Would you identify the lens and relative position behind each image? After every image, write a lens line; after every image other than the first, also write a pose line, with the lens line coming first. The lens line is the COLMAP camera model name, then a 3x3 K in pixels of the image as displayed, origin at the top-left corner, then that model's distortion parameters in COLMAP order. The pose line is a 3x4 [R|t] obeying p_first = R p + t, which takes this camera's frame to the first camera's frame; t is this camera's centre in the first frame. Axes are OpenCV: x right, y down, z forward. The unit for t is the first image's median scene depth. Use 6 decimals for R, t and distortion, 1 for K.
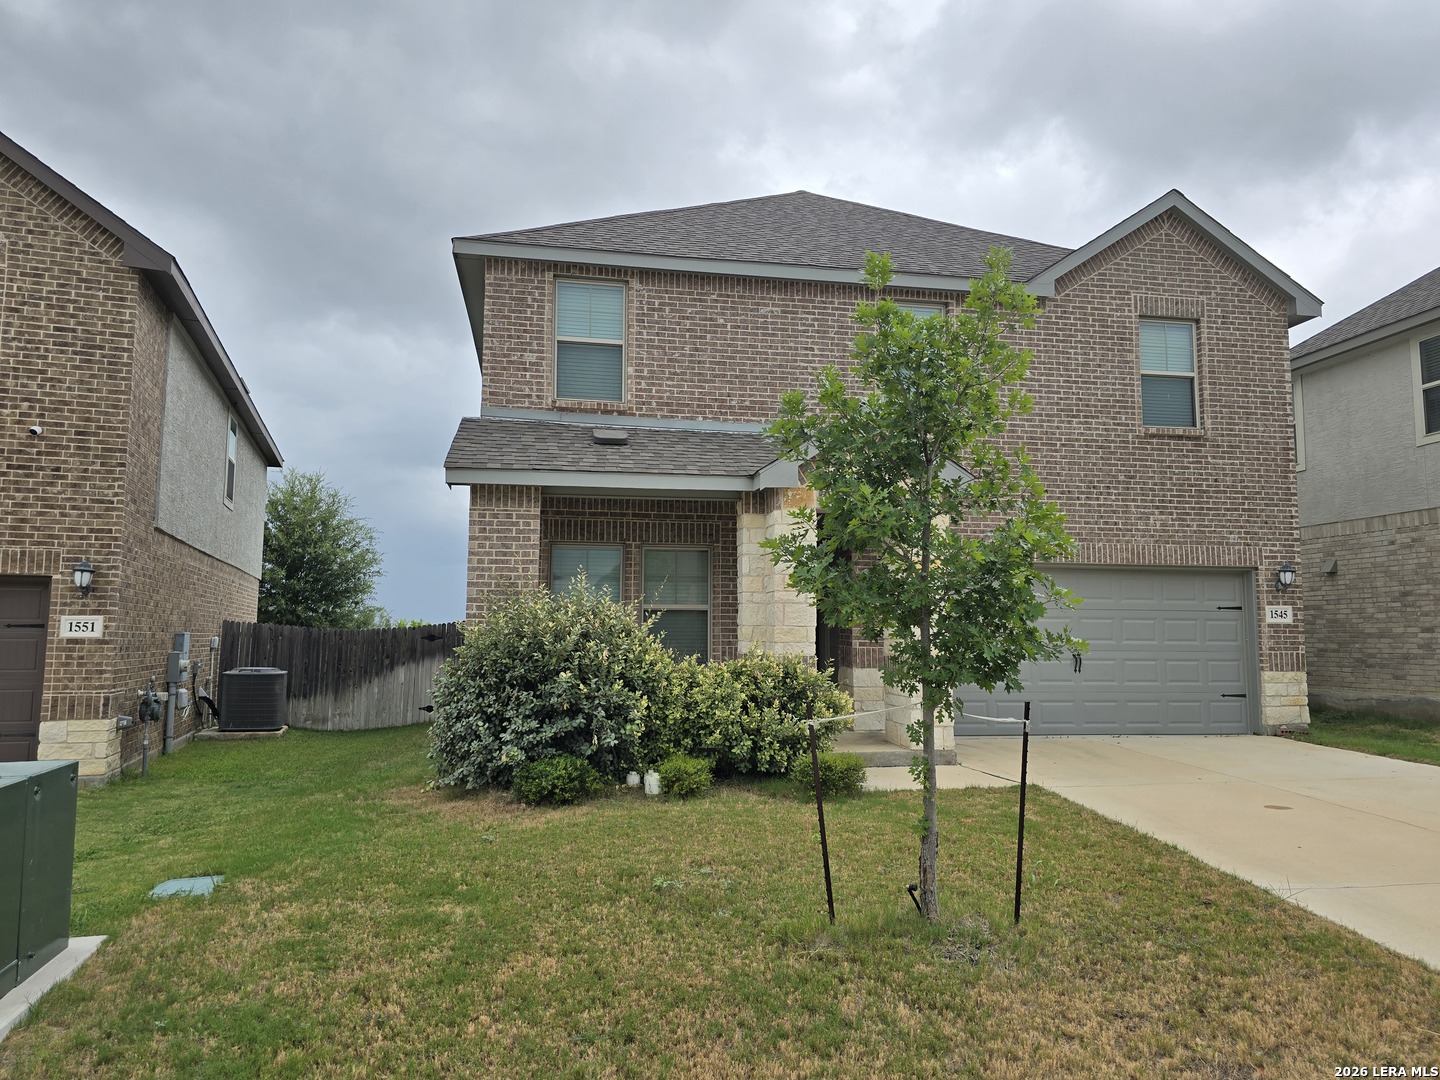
lens RADIAL K [[934.1, 0, 706.1], [0, 934.1, 542.5], [0, 0, 1]] dist [0.059763, -0.045081]
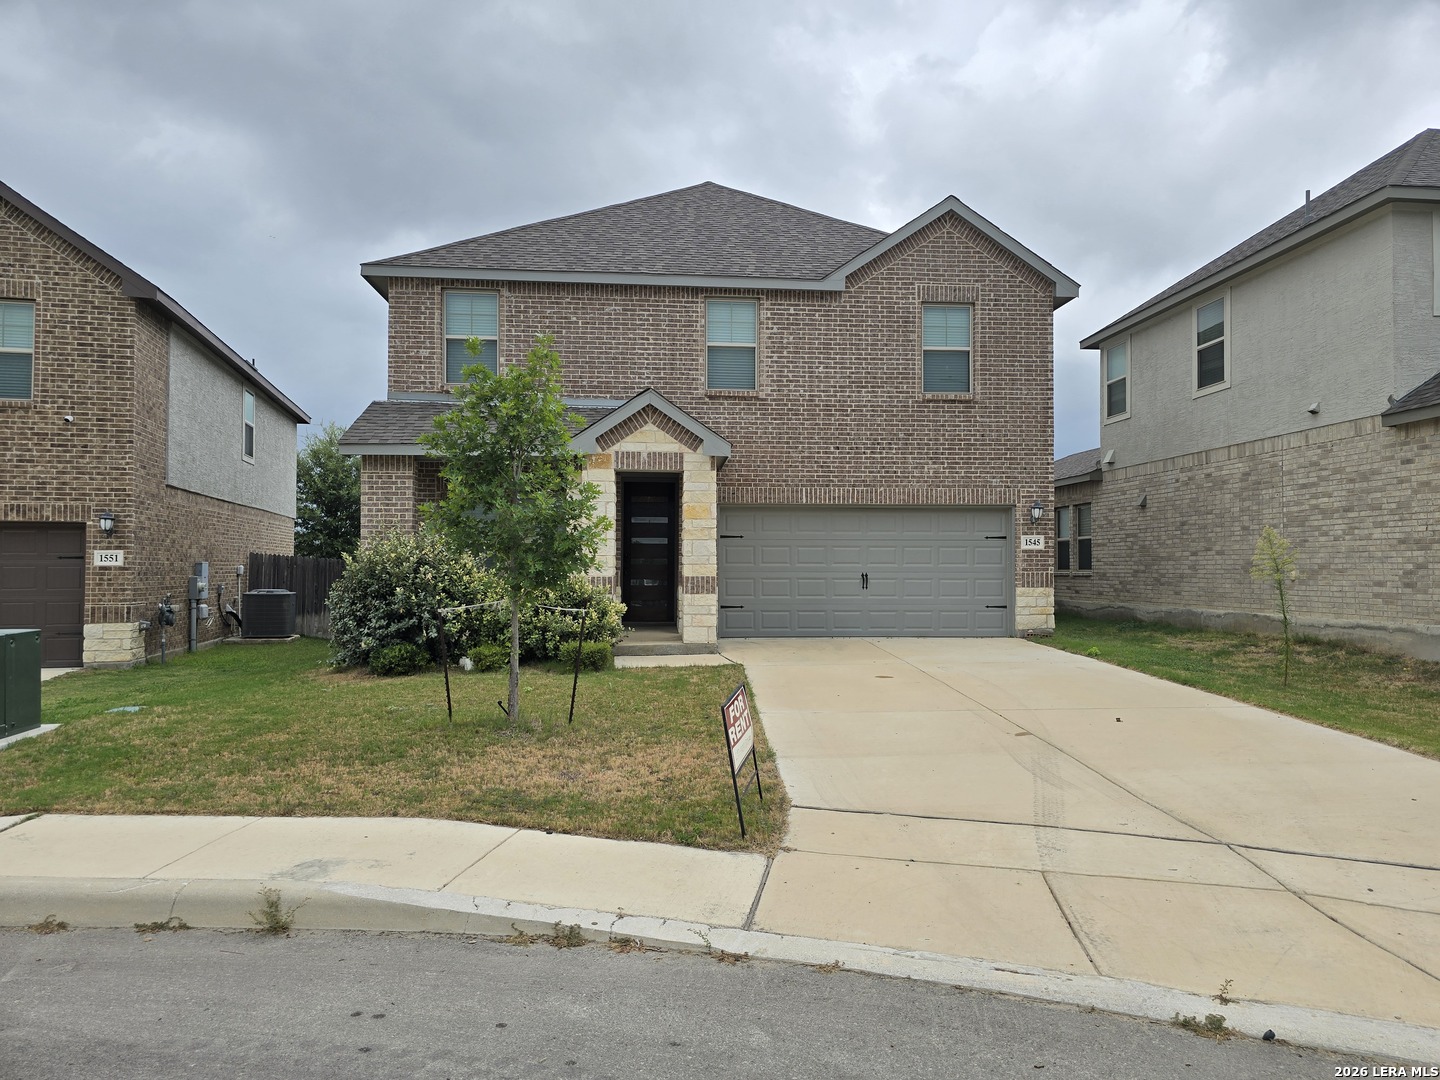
lens RADIAL K [[934.1, 0, 725.2], [0, 934.1, 543.1], [0, 0, 1]] dist [0.059763, -0.045081]
pose [[0.996481, -0.007454, -0.083482, 0.313926], [0.013813, 0.997023, 0.075854, -0.023548], [0.082668, -0.076740, 0.993618, -0.274123]]
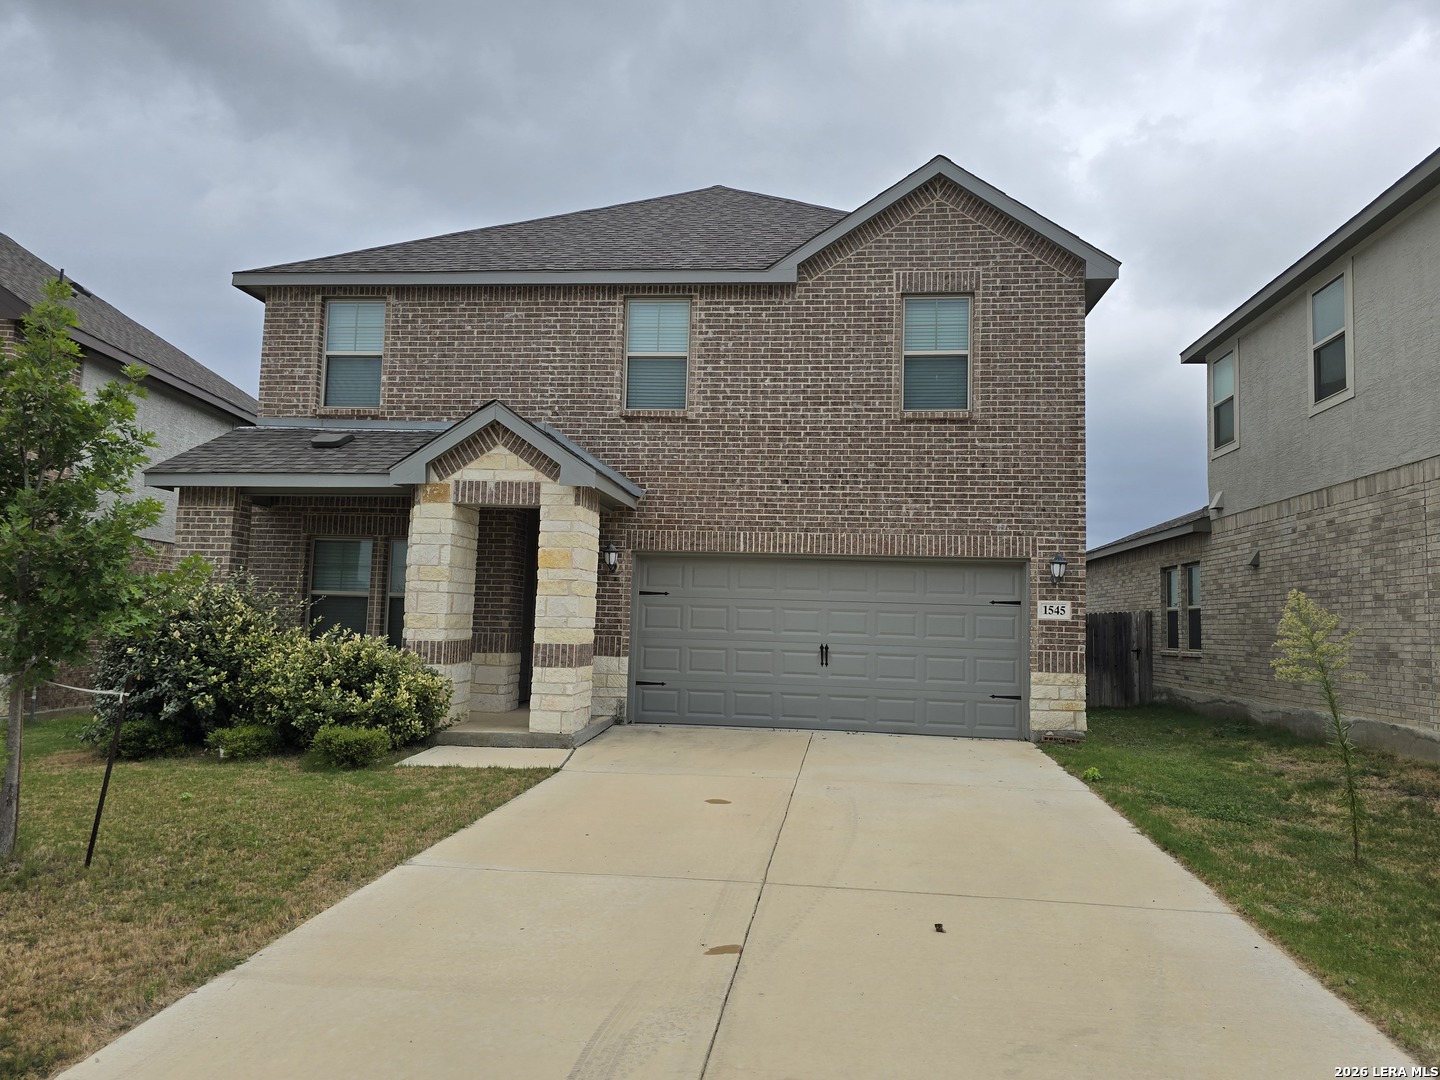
lens RADIAL K [[934.1, 0, 739.5], [0, 934.1, 541.5], [0, 0, 1]] dist [0.059763, -0.045081]
pose [[0.961218, -0.003838, -0.275764, 0.582072], [0.005901, 0.999960, 0.006650, 0.001958], [0.275727, -0.008020, 0.961202, 0.047793]]
